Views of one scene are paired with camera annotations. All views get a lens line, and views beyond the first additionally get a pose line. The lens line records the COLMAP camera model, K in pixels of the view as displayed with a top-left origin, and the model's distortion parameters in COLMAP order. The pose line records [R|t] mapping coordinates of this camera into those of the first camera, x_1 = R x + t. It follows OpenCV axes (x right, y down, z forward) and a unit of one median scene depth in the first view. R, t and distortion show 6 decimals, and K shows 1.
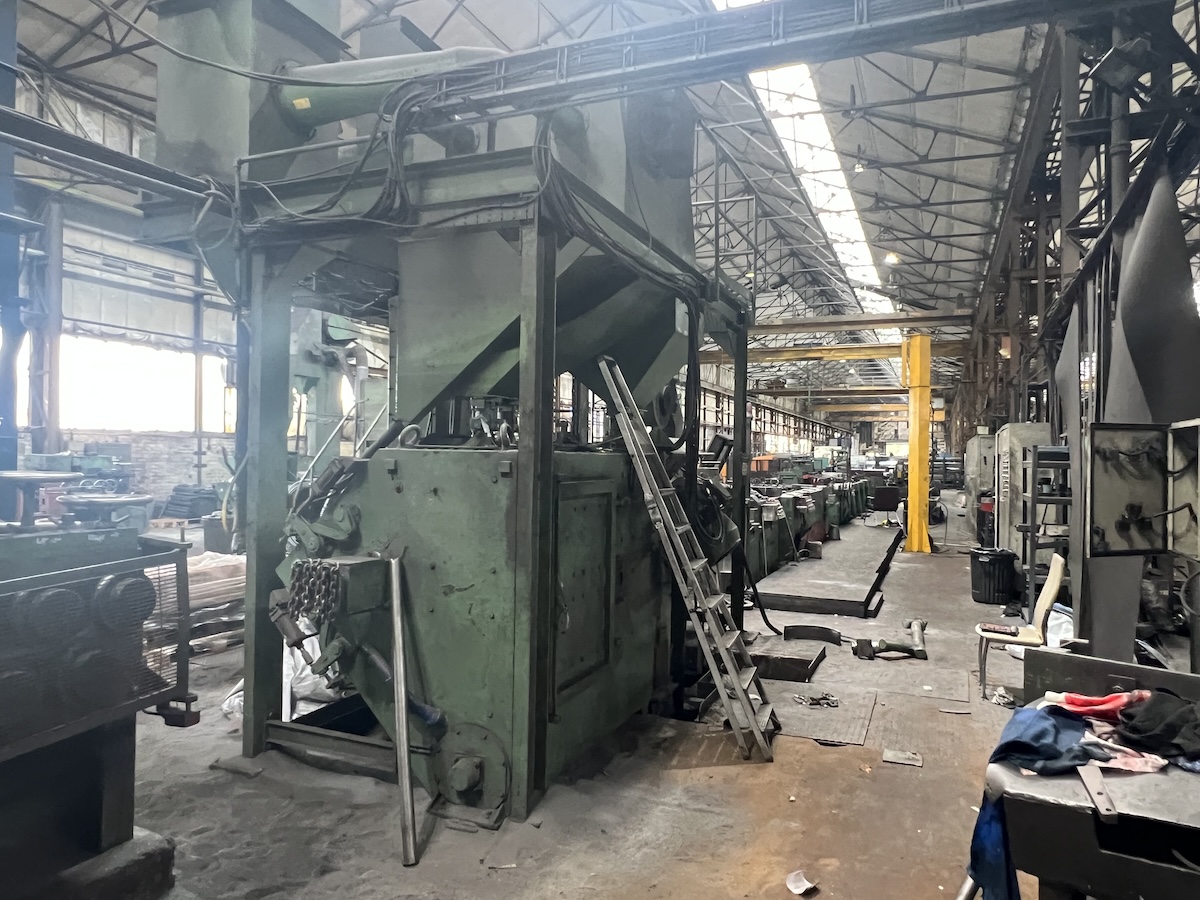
lens RADIAL K [[807.7, 0, 591.5], [0, 807.7, 449.8], [0, 0, 1]] dist [0.000003, -0.001699]
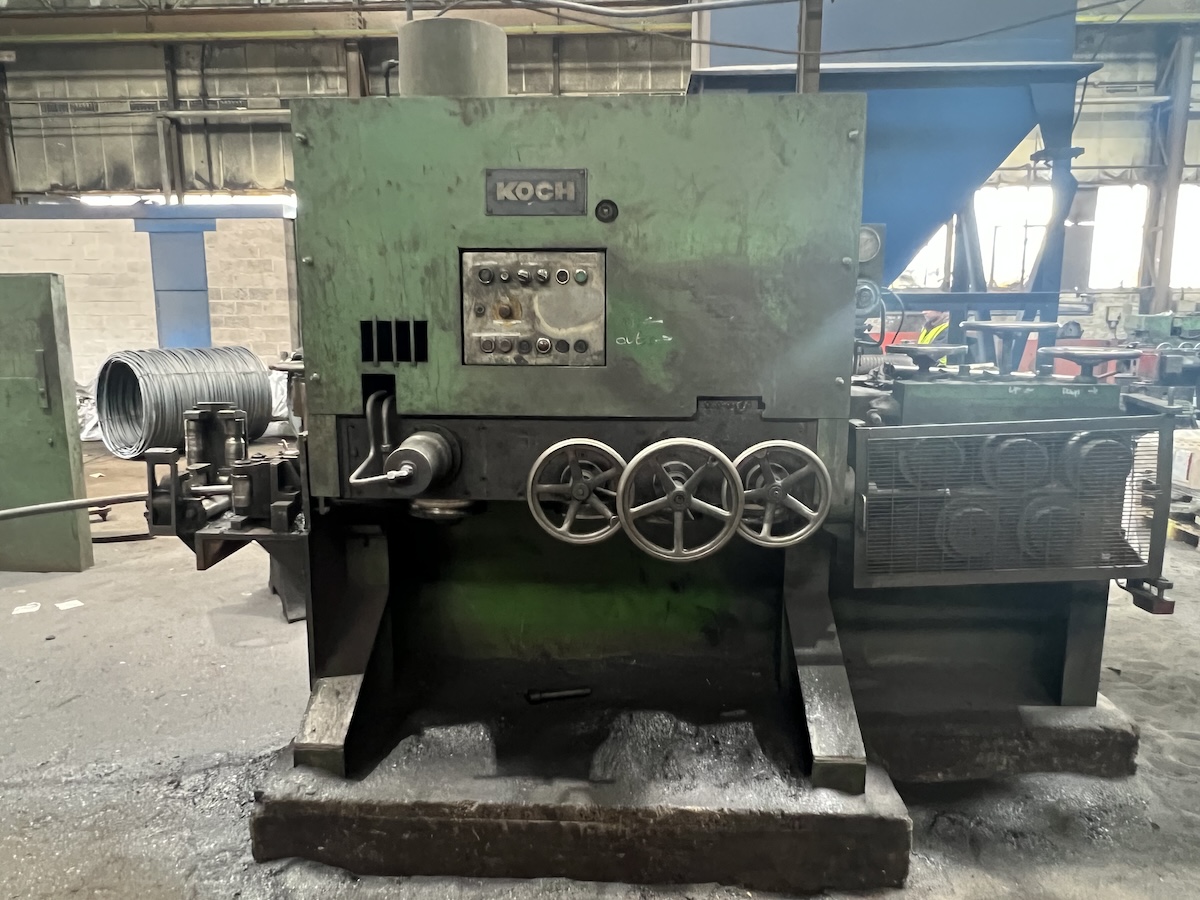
lens RADIAL K [[807.7, 0, 598.5], [0, 807.7, 451.1], [0, 0, 1]] dist [0.000003, -0.001699]
pose [[0.347397, 0.142802, -0.926781, 0.080403], [0.014582, 0.987394, 0.157608, 0.017831], [0.937605, -0.068267, 0.340936, 0.134292]]
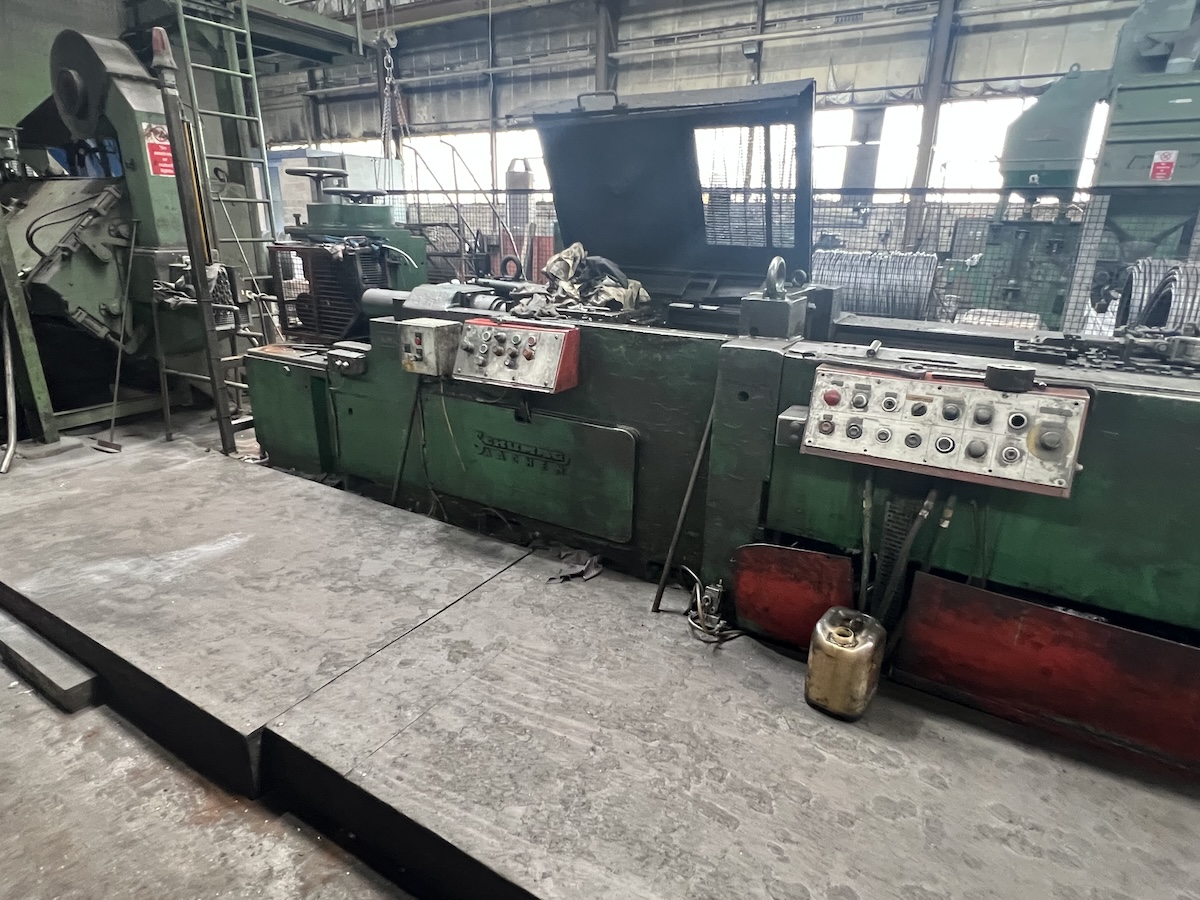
lens RADIAL K [[659.0, 0, 603.0], [0, 659.0, 450.4], [0, 0, 1]] dist [-0.002936, 0.000945]
pose [[-0.133995, 0.312886, -0.940291, 0.323746], [-0.009749, 0.948386, 0.316968, 0.023282], [0.990934, 0.051639, -0.124029, 0.730216]]
